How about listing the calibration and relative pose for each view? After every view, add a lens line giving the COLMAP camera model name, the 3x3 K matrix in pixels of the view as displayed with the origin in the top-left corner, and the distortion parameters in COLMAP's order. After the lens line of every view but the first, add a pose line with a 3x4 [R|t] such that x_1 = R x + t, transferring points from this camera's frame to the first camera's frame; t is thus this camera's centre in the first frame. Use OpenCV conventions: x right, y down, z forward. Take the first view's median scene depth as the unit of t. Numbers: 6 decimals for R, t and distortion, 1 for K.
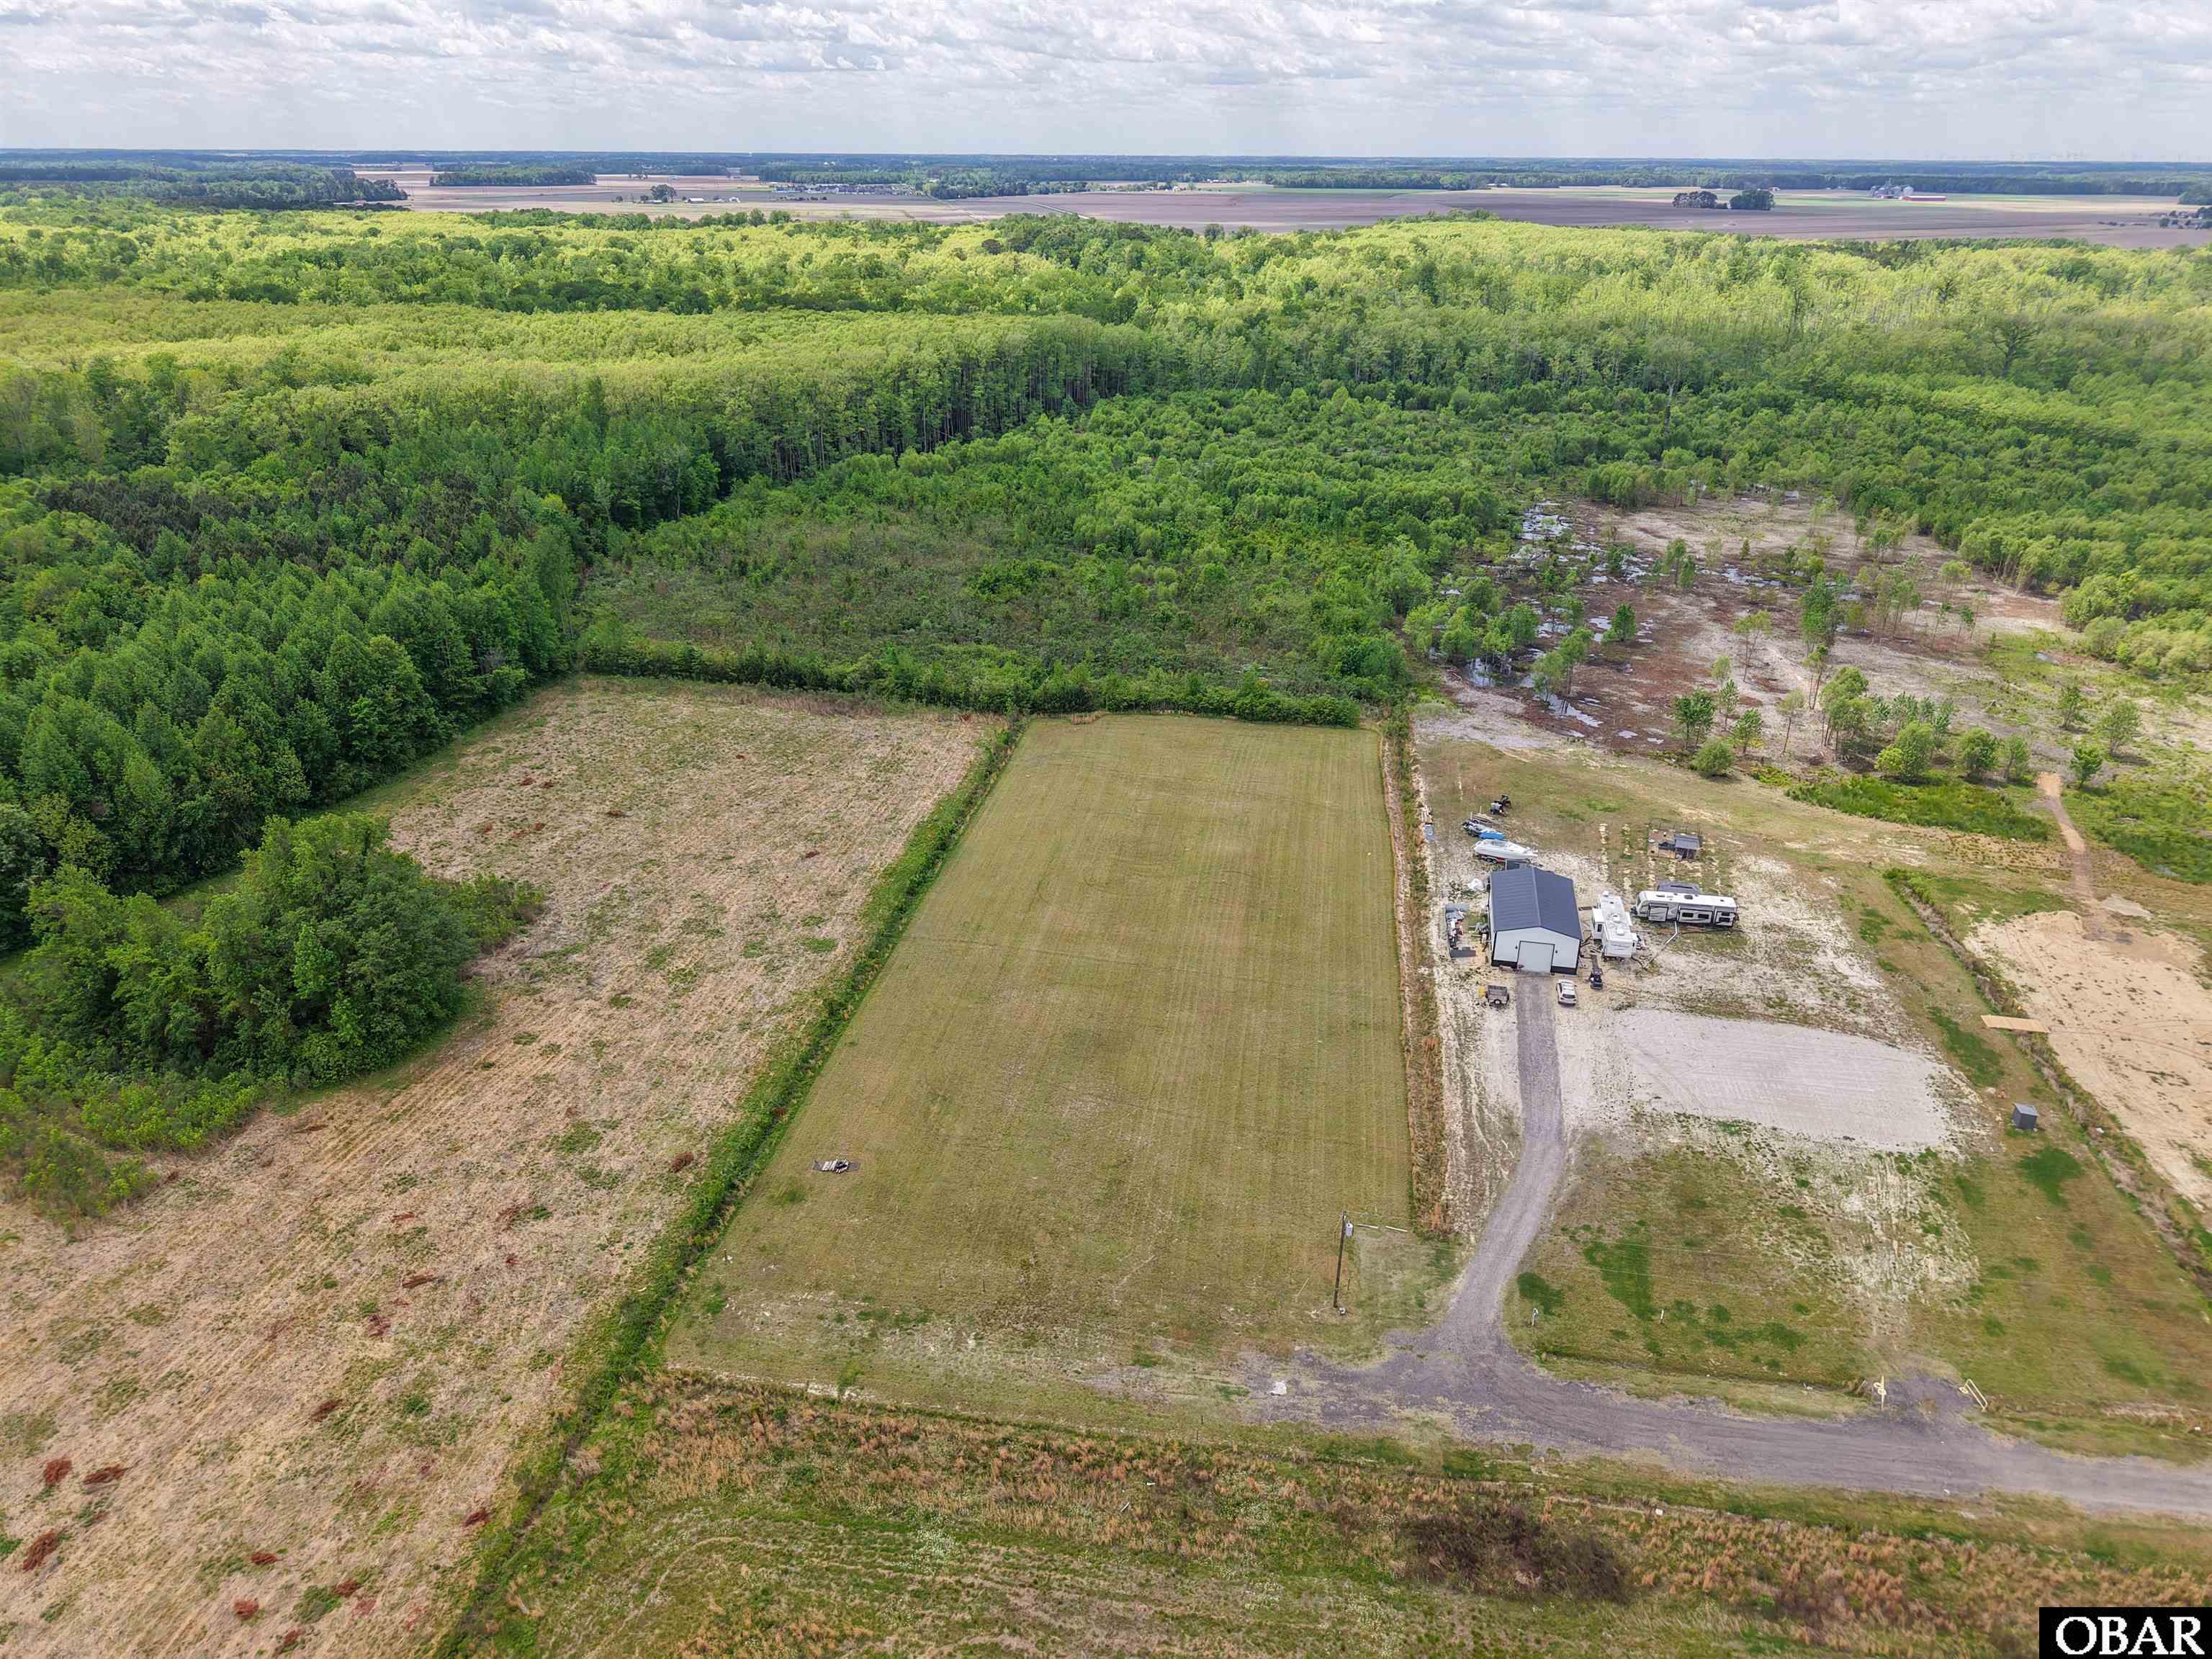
lens RADIAL K [[1471.2, 0, 1103.5], [0, 1471.2, 839.7], [0, 0, 1]] dist [0.029407, -0.033487]
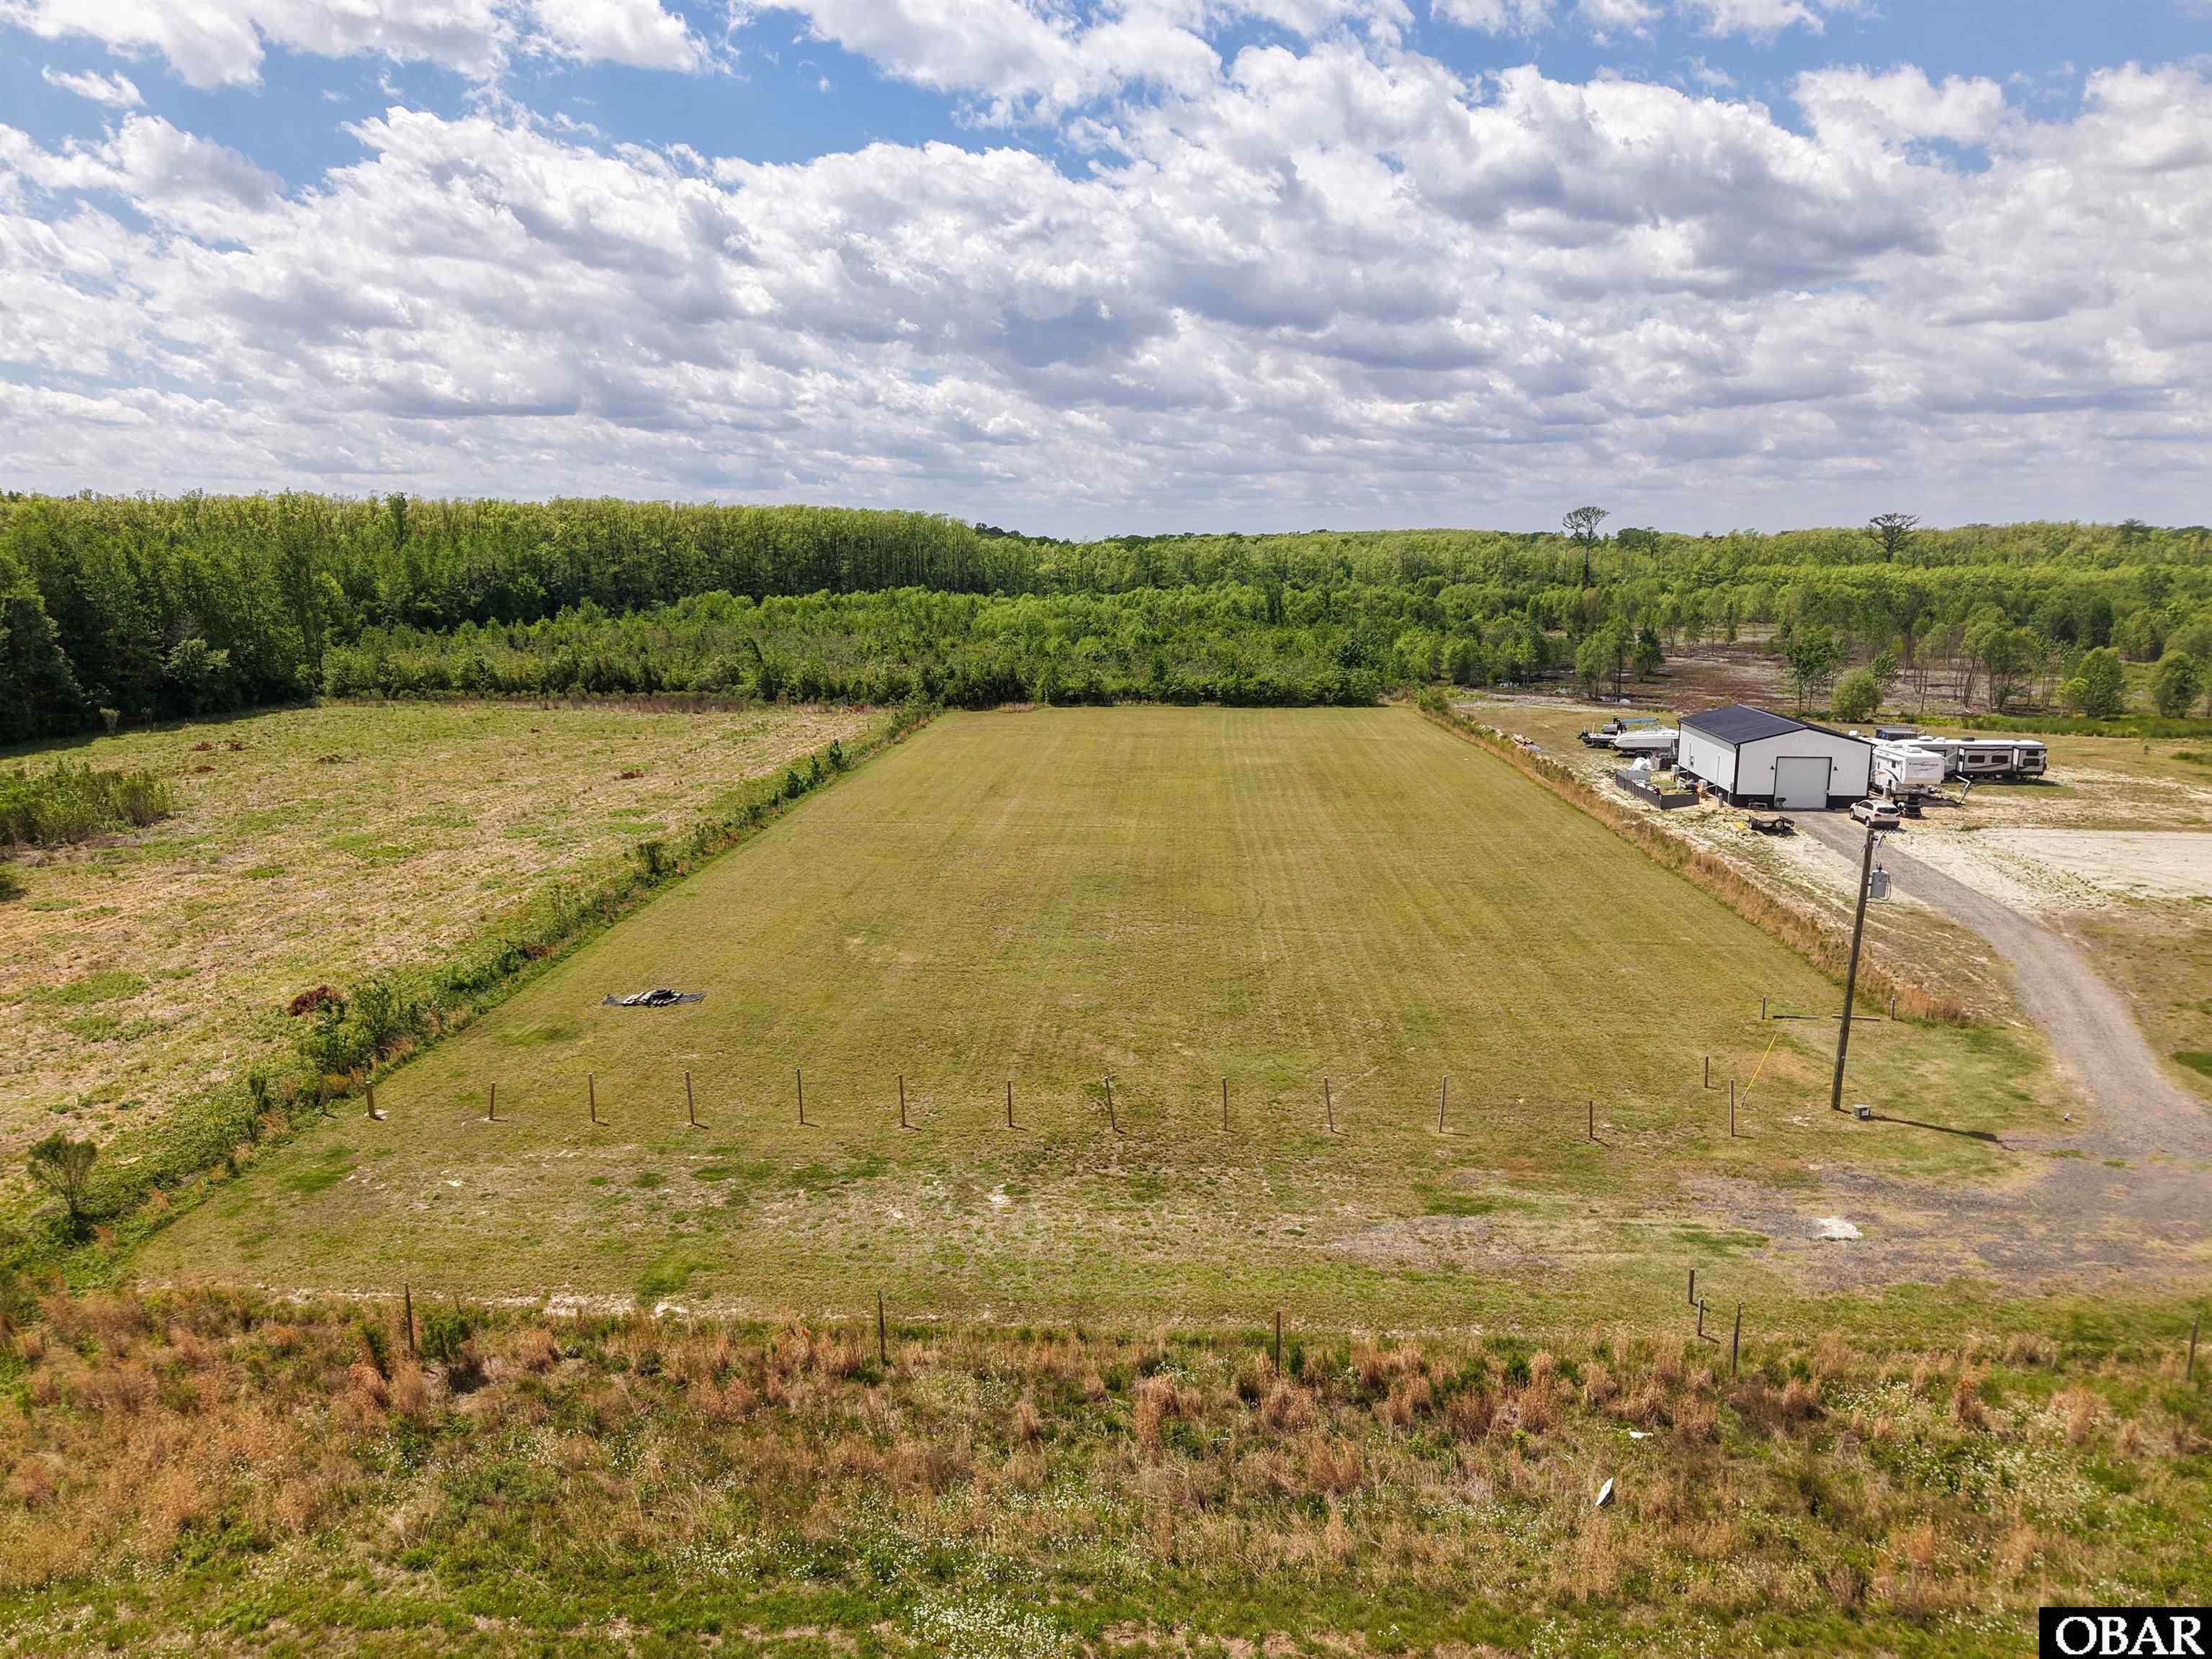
lens RADIAL K [[1471.2, 0, 1112.5], [0, 1471.2, 852.7], [0, 0, 1]] dist [0.029407, -0.033487]
pose [[0.994073, -0.024598, 0.105891, -0.089990], [0.048038, 0.973198, -0.224895, 0.311430], [-0.097521, 0.228649, 0.968612, 0.554228]]
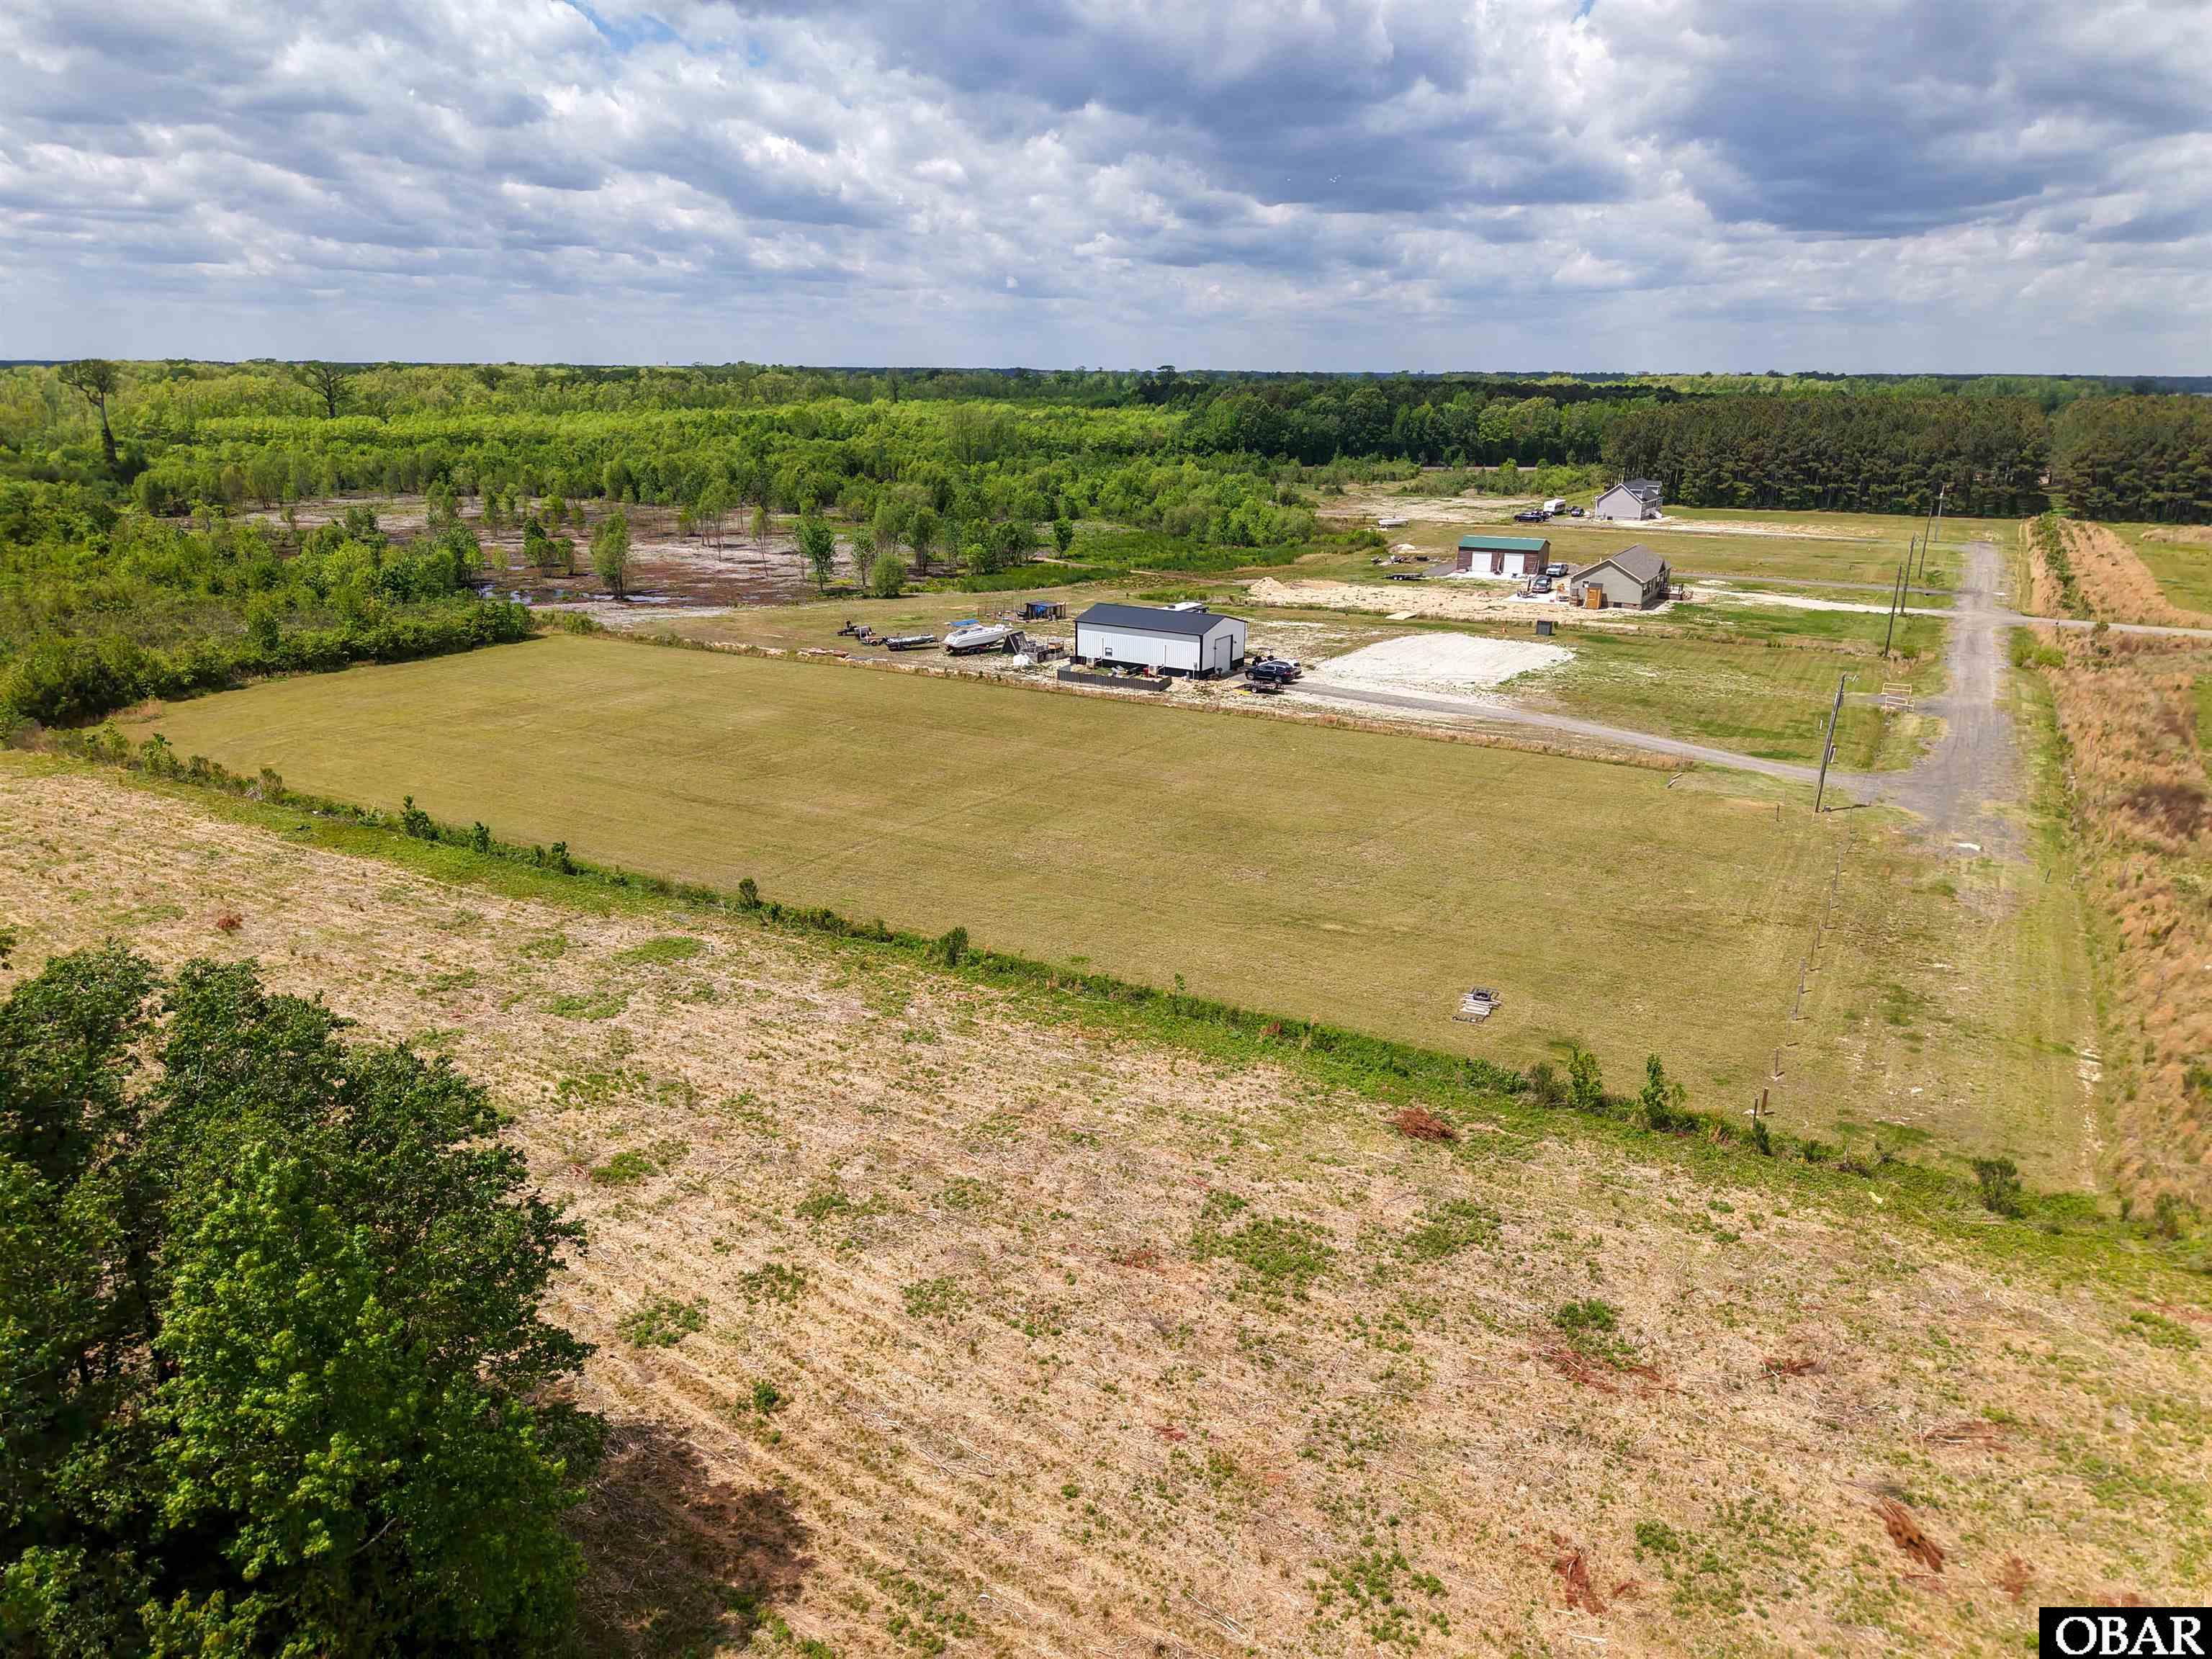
lens RADIAL K [[1471.2, 0, 1096.1], [0, 1471.2, 833.6], [0, 0, 1]] dist [0.029407, -0.033487]
pose [[0.356963, -0.277114, 0.892068, -0.750546], [0.384881, 0.913786, 0.129850, 0.042564], [-0.851143, 0.296988, 0.432844, 0.931484]]
